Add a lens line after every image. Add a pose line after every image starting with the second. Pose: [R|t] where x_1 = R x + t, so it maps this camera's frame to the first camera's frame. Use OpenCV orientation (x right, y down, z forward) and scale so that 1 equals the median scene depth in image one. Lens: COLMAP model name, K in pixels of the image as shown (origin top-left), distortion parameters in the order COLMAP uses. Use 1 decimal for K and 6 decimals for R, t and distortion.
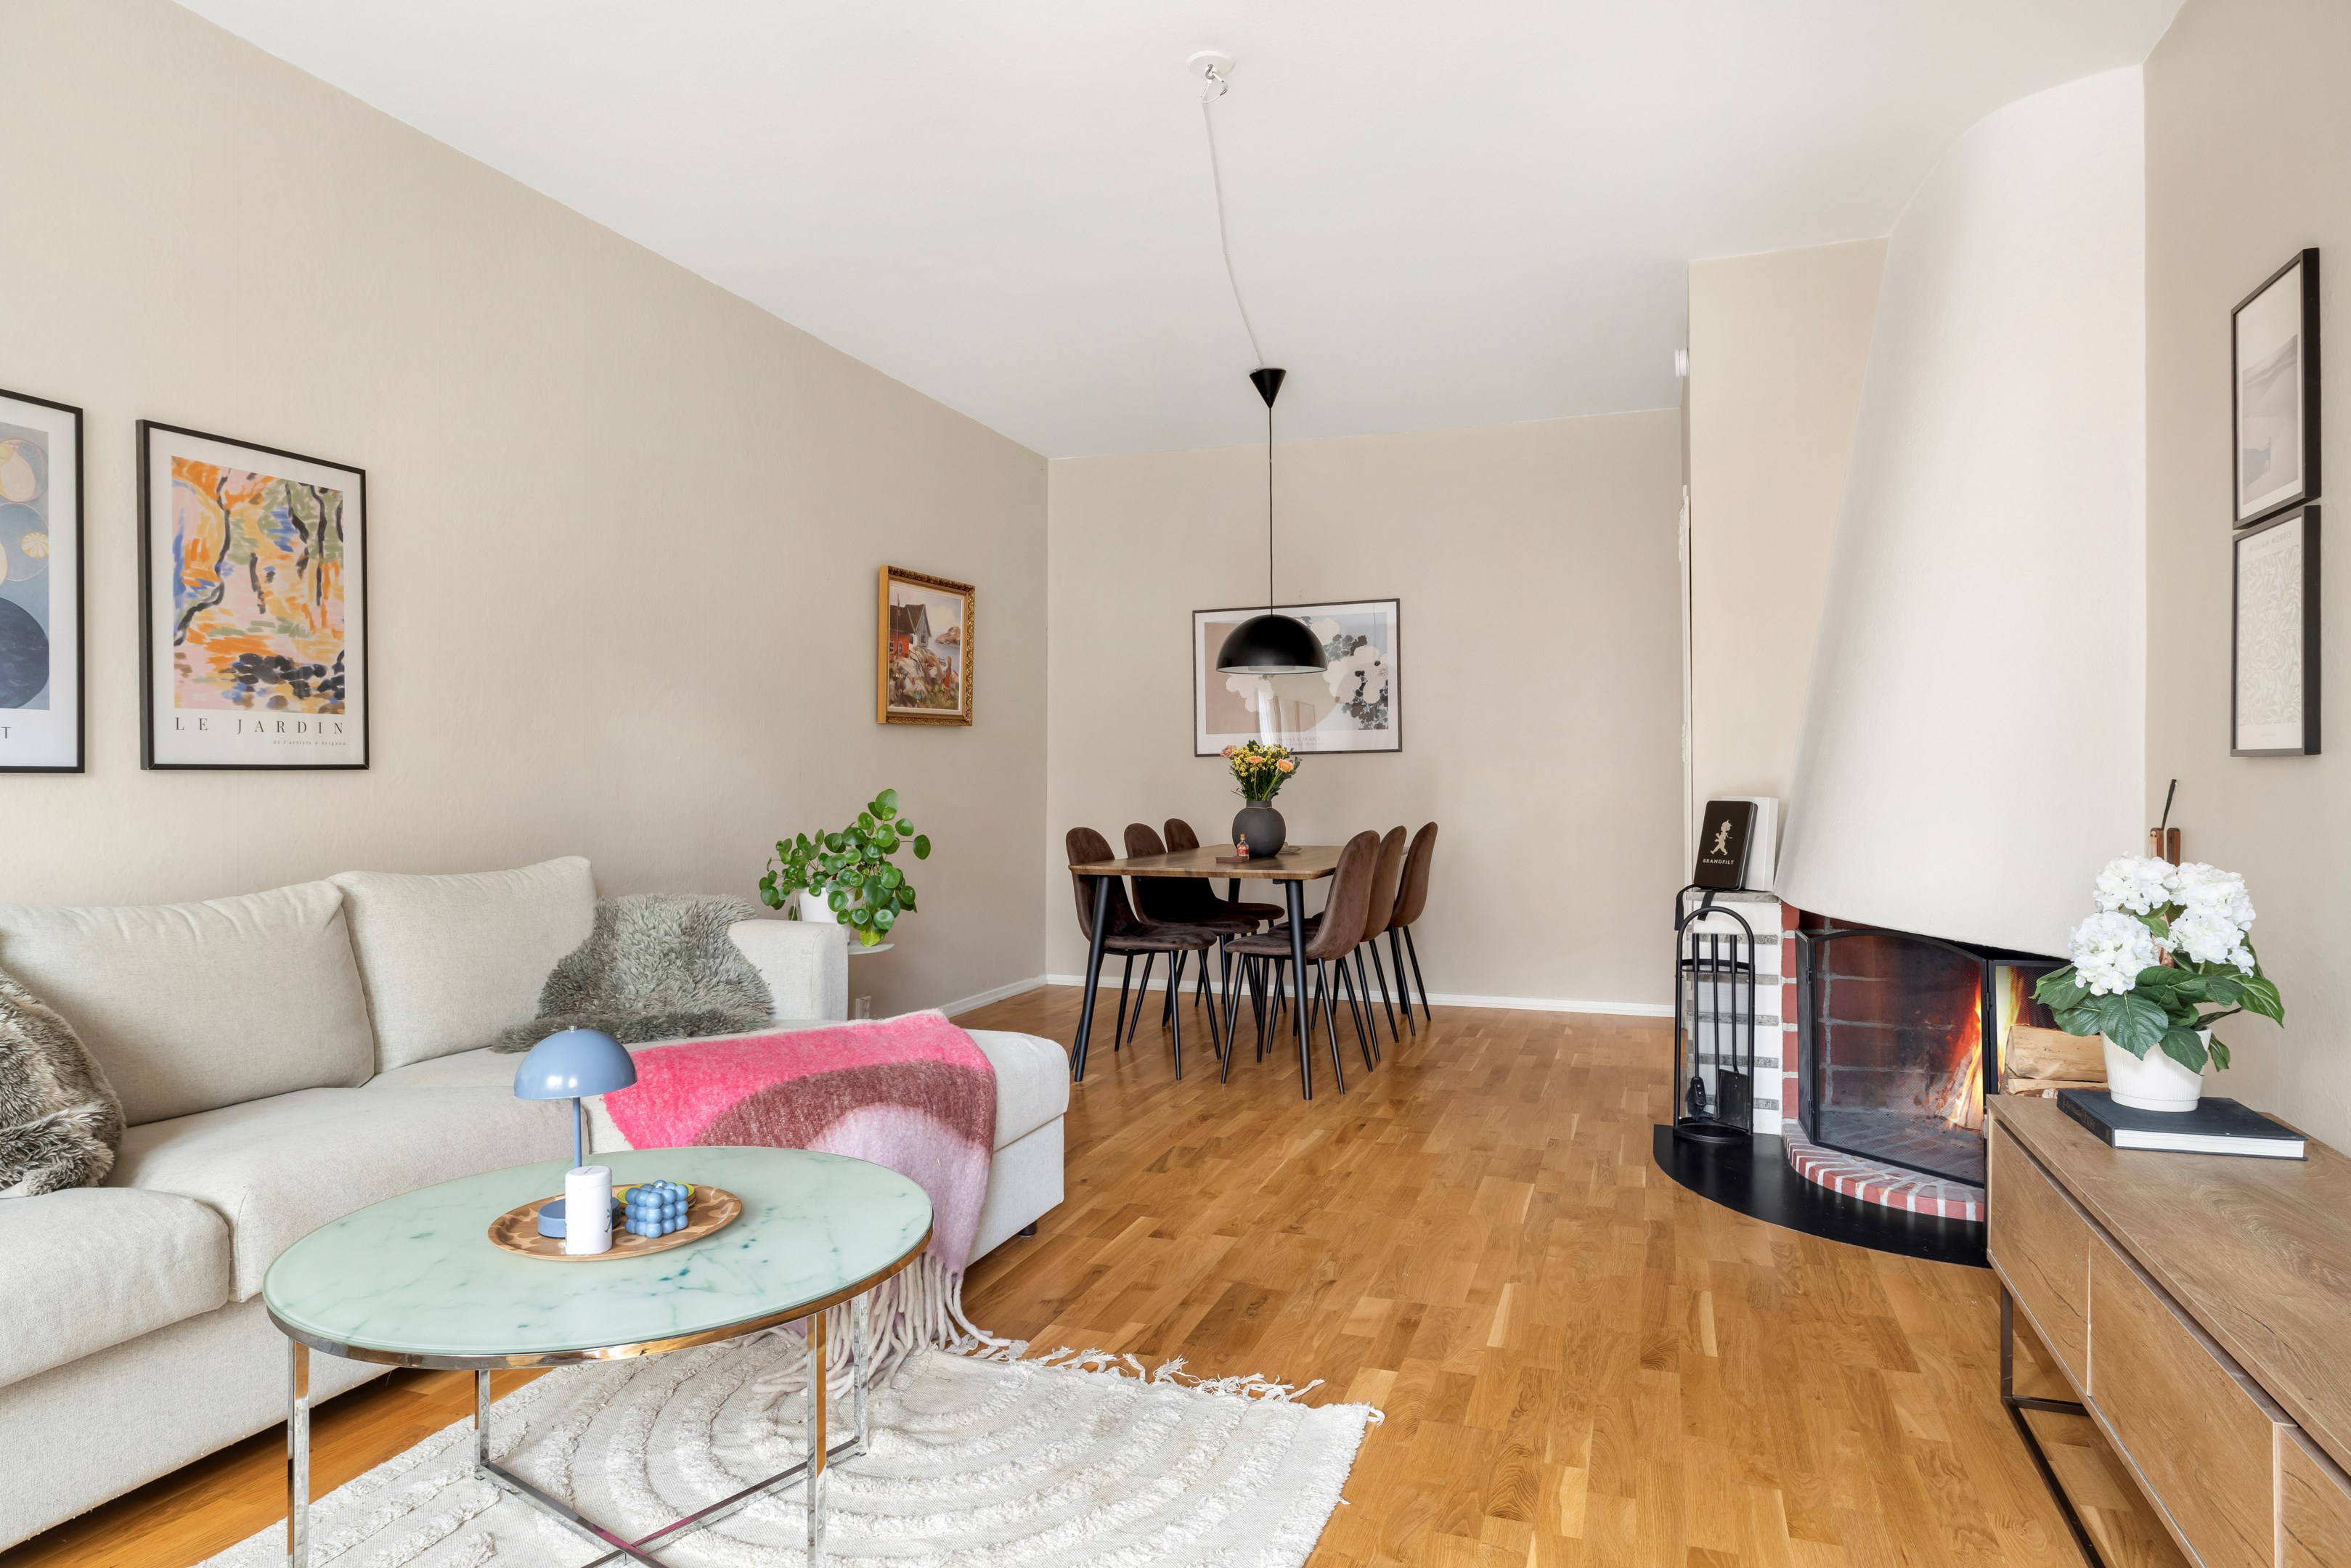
lens RADIAL K [[1413.1, 0, 1136.6], [0, 1413.1, 790.1], [0, 0, 1]] dist [-0.006715, 0.005439]
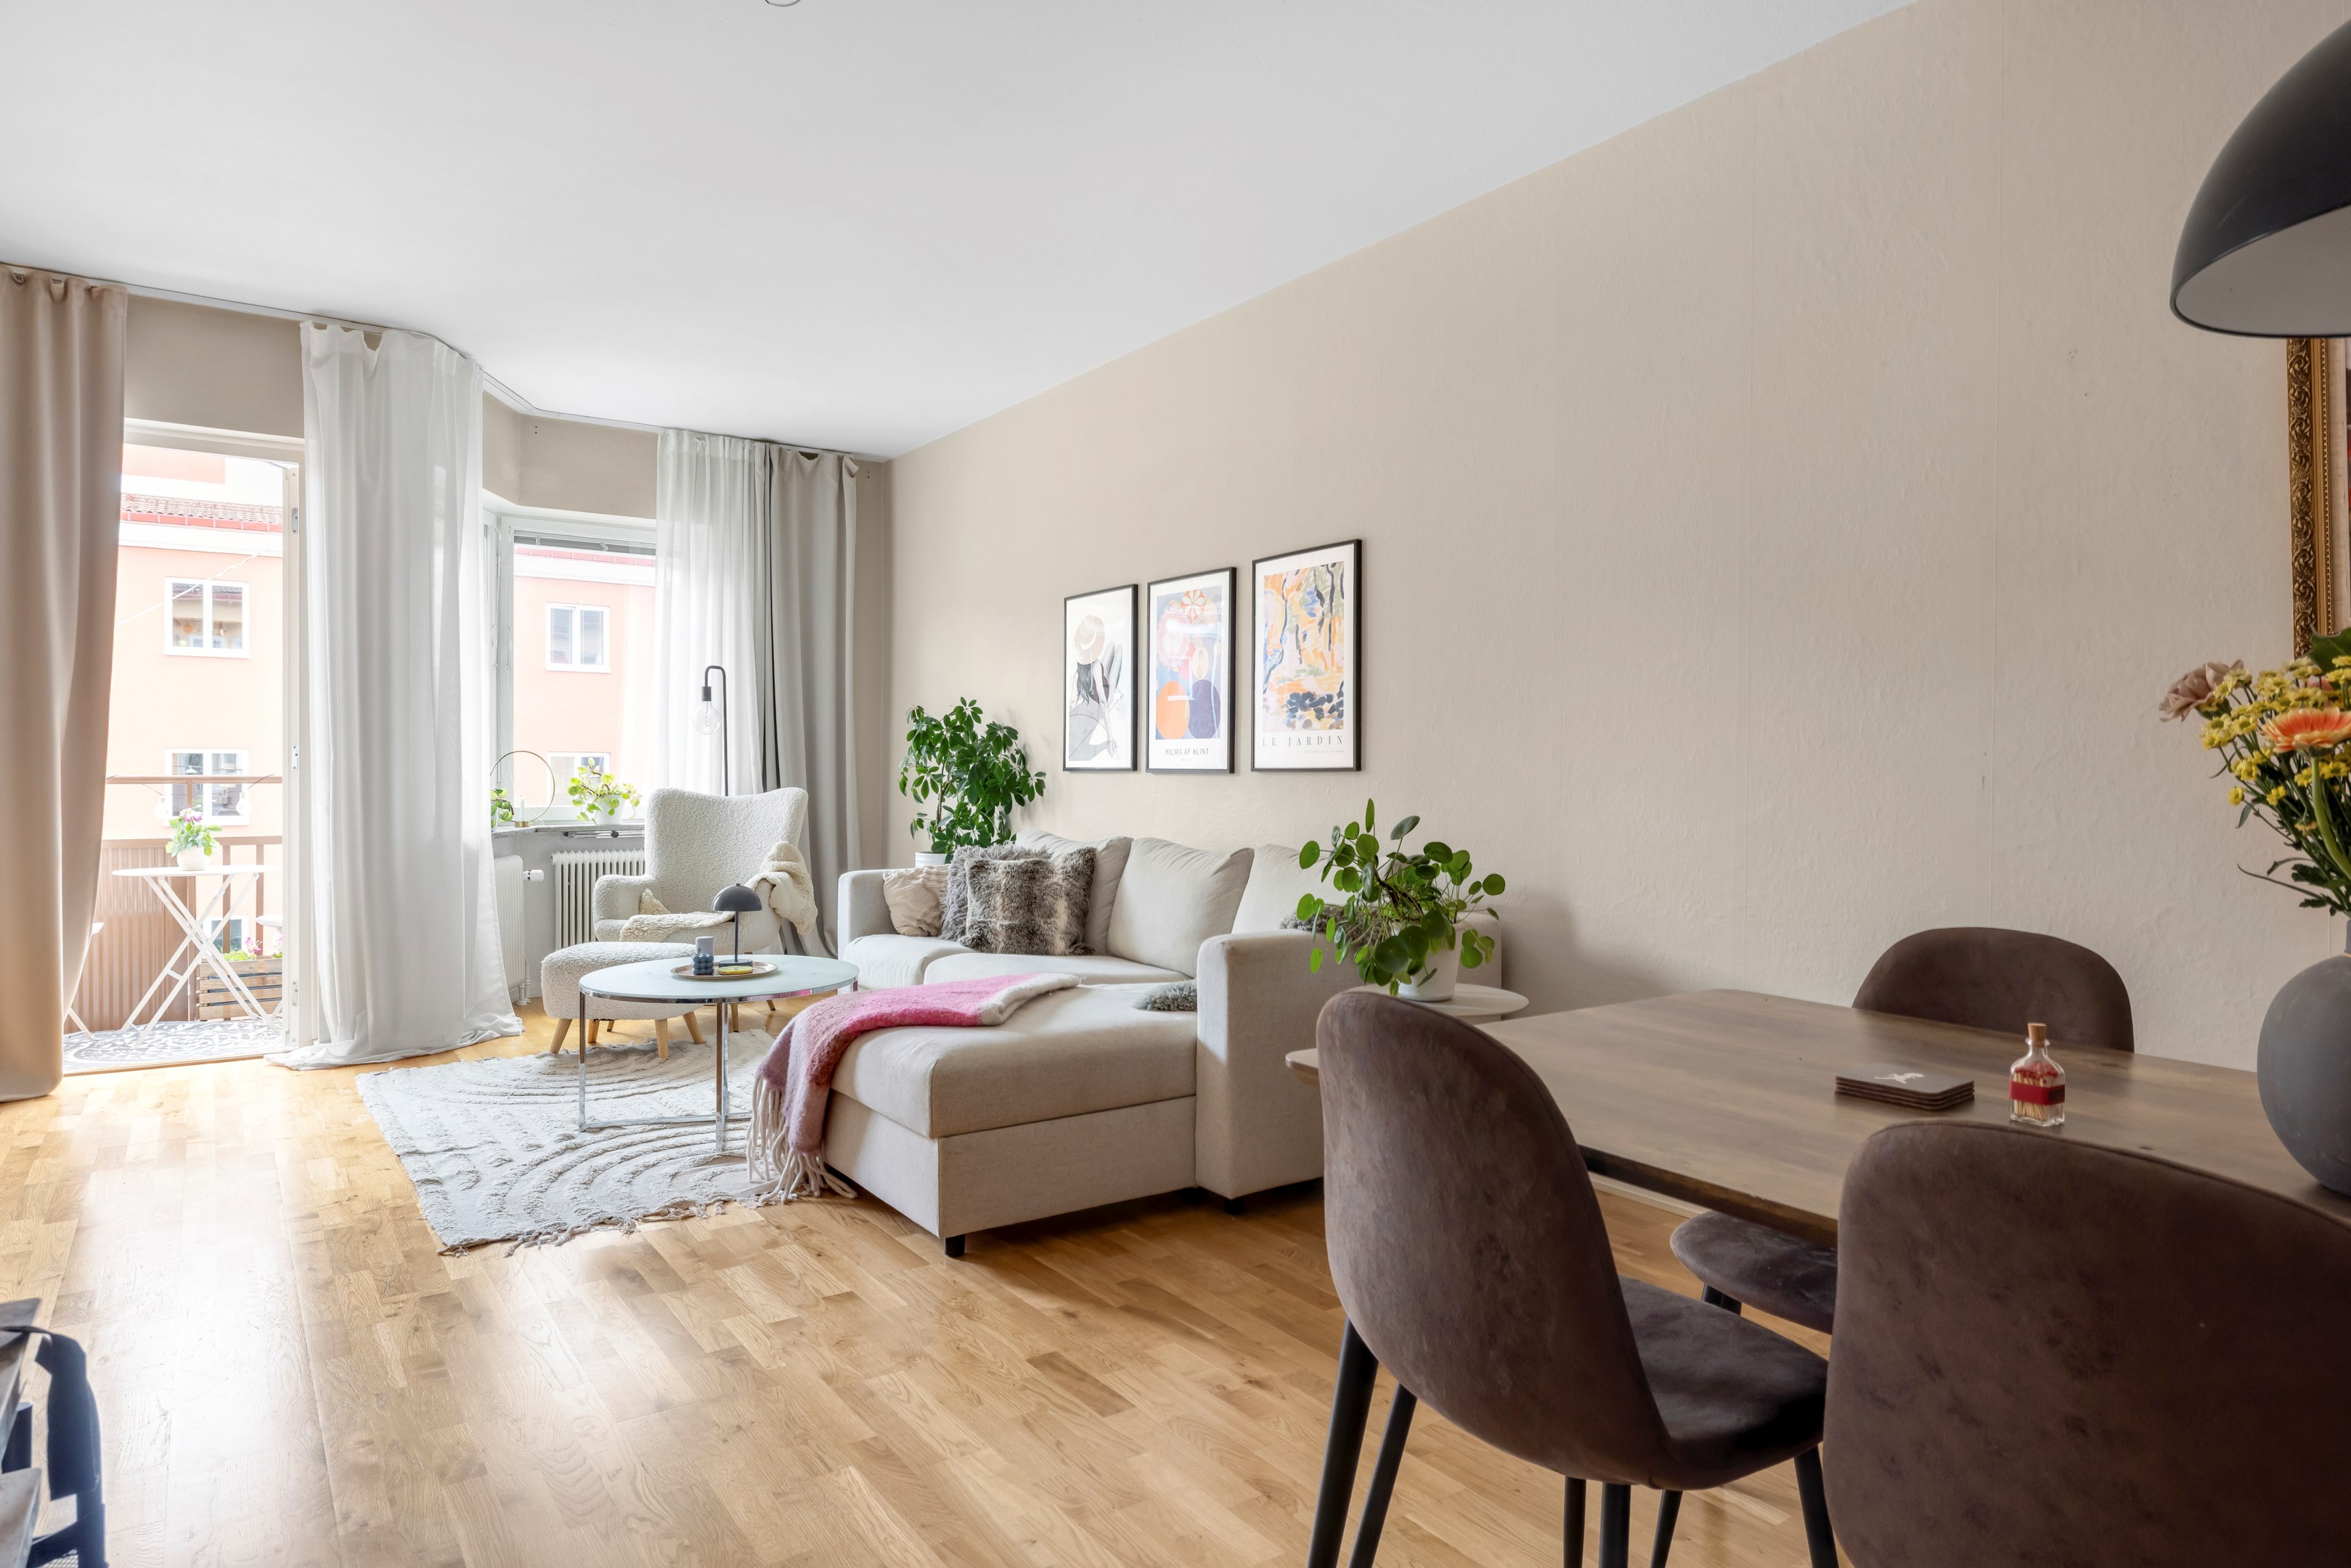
lens RADIAL K [[1354.1, 0, 1160.0], [0, 1354.1, 776.6], [0, 0, 1]] dist [0.000049, 0.002349]
pose [[-0.572882, 0.005663, -0.819618, 0.525472], [-0.008830, 0.999875, 0.013081, -0.022270], [0.819590, 0.014731, -0.572761, 1.445968]]
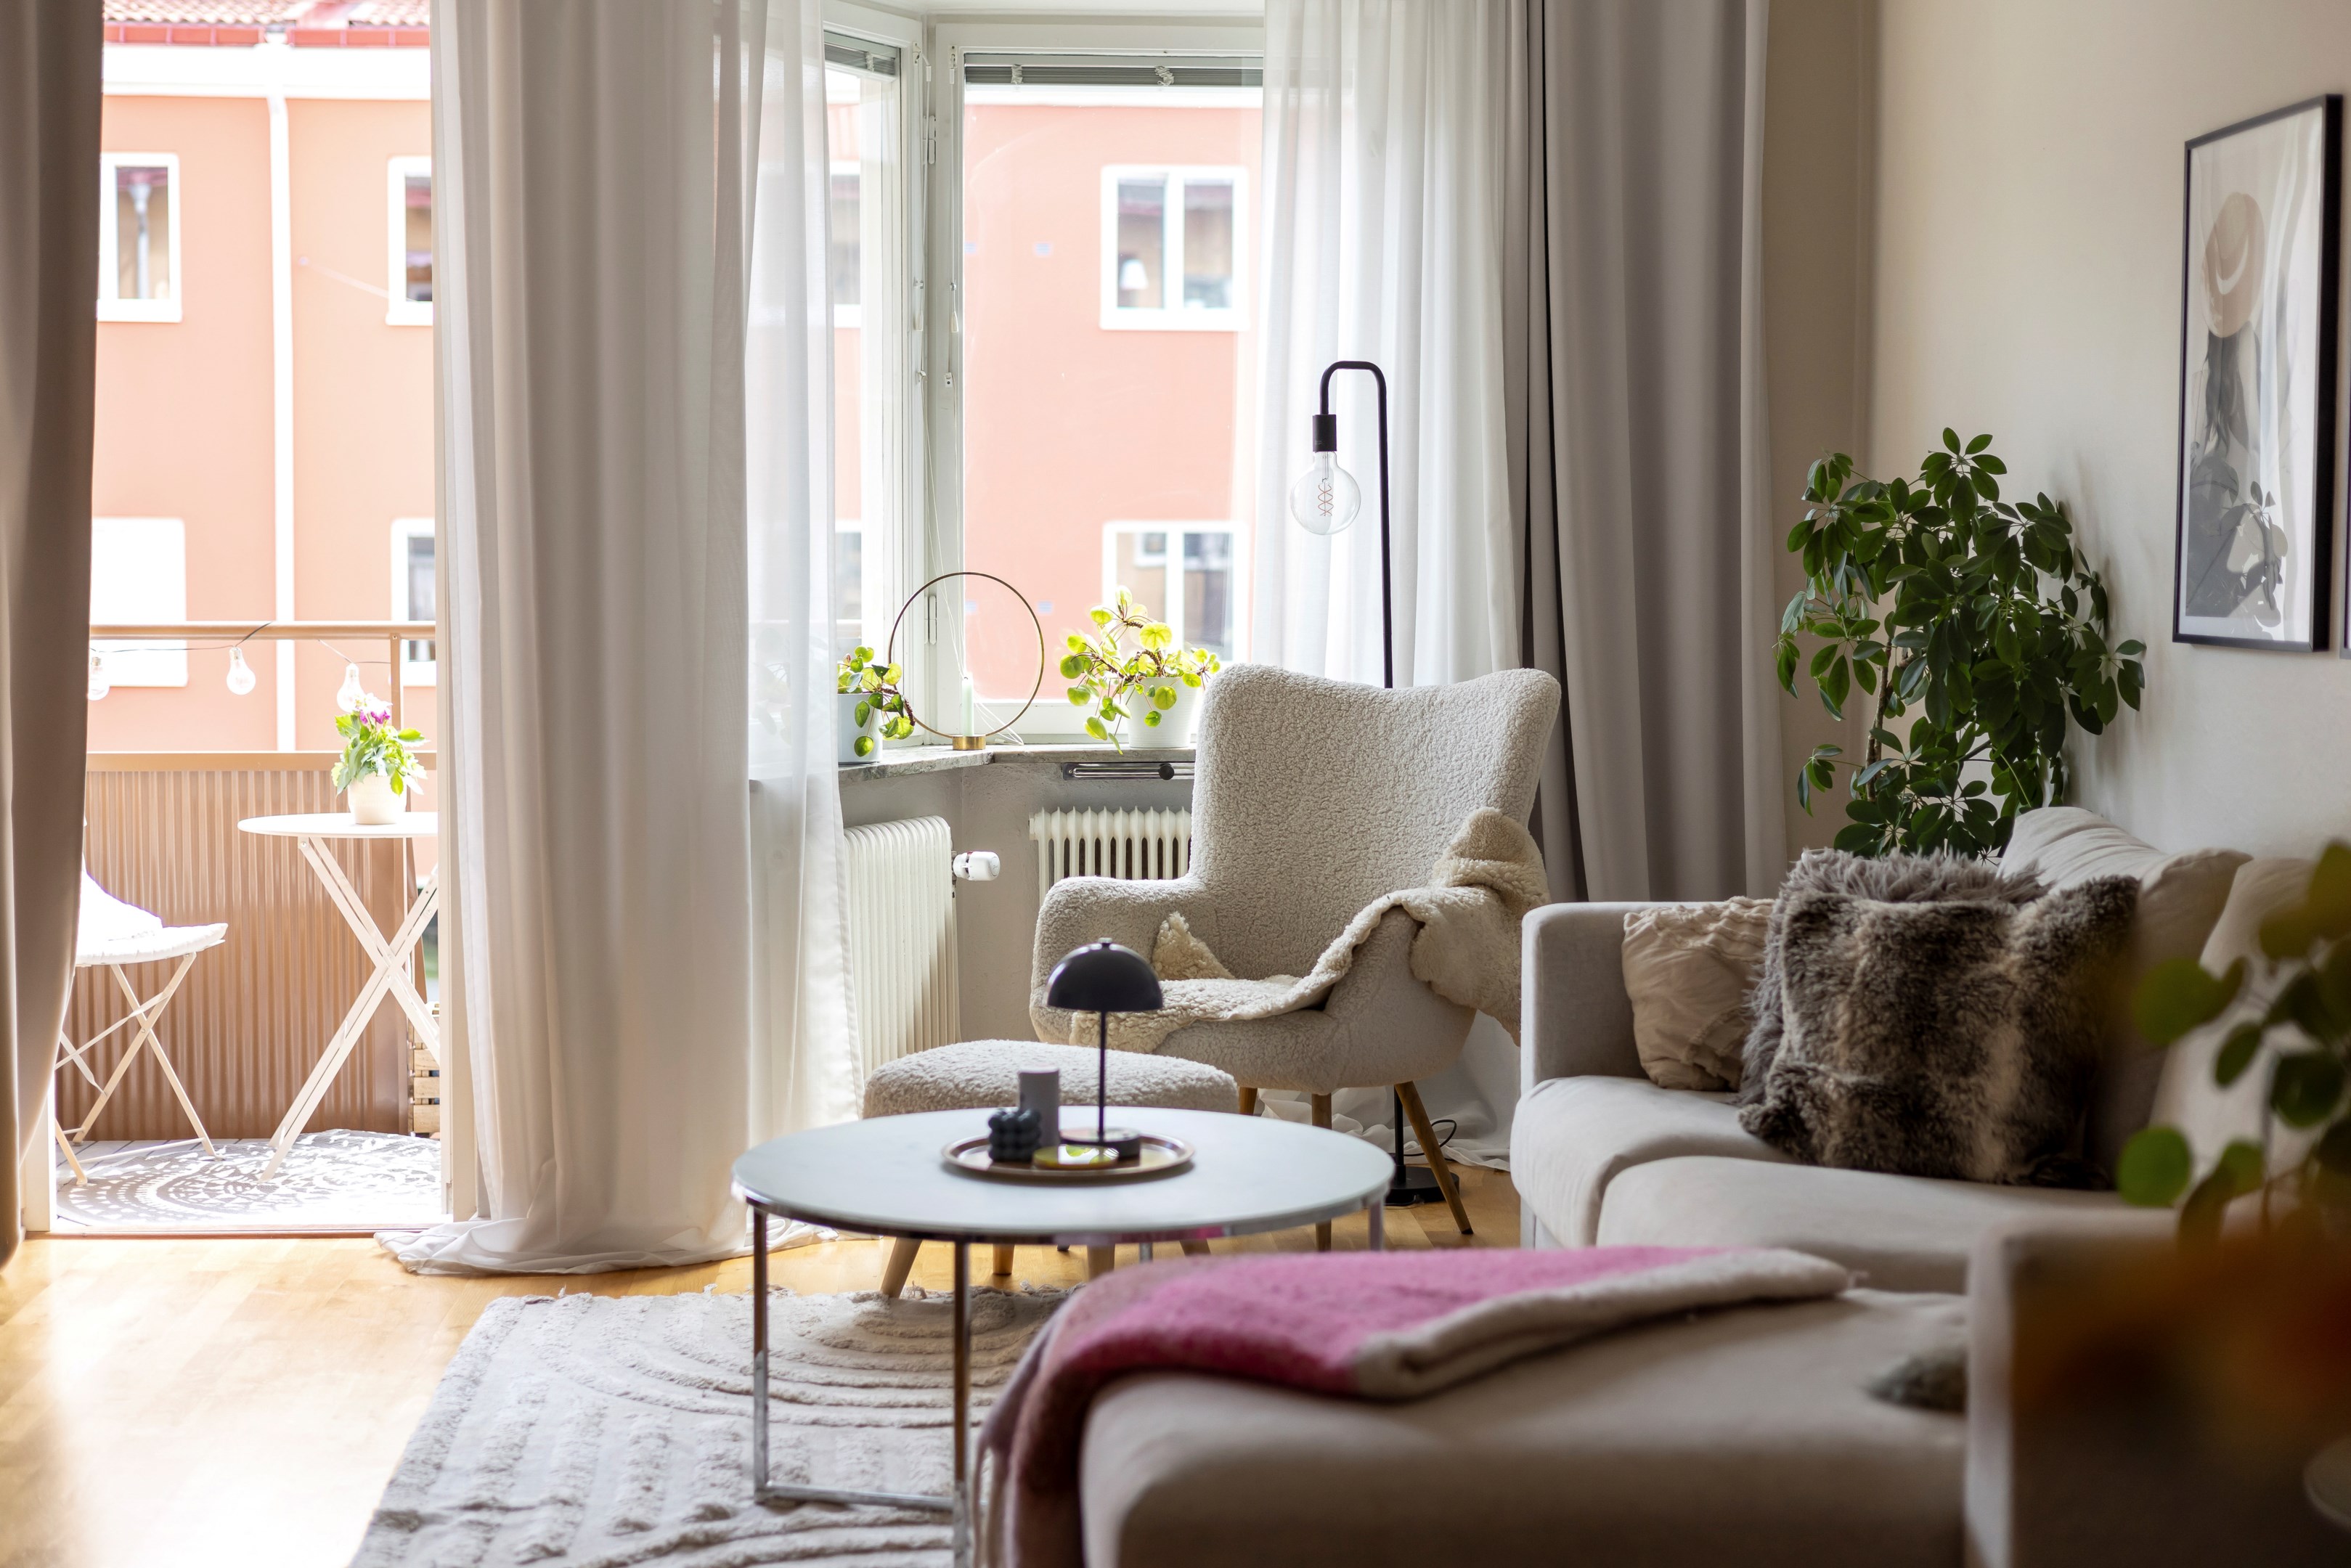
lens RADIAL K [[3484.9, 0, 1171.5], [0, 3484.9, 746.8], [0, 0, 1]] dist [-0.001093, 0.000000]
pose [[-0.913418, 0.025619, -0.406215, 0.253832], [-0.002017, 0.997720, 0.067460, -0.058404], [0.407017, 0.062439, -0.911284, 1.576677]]
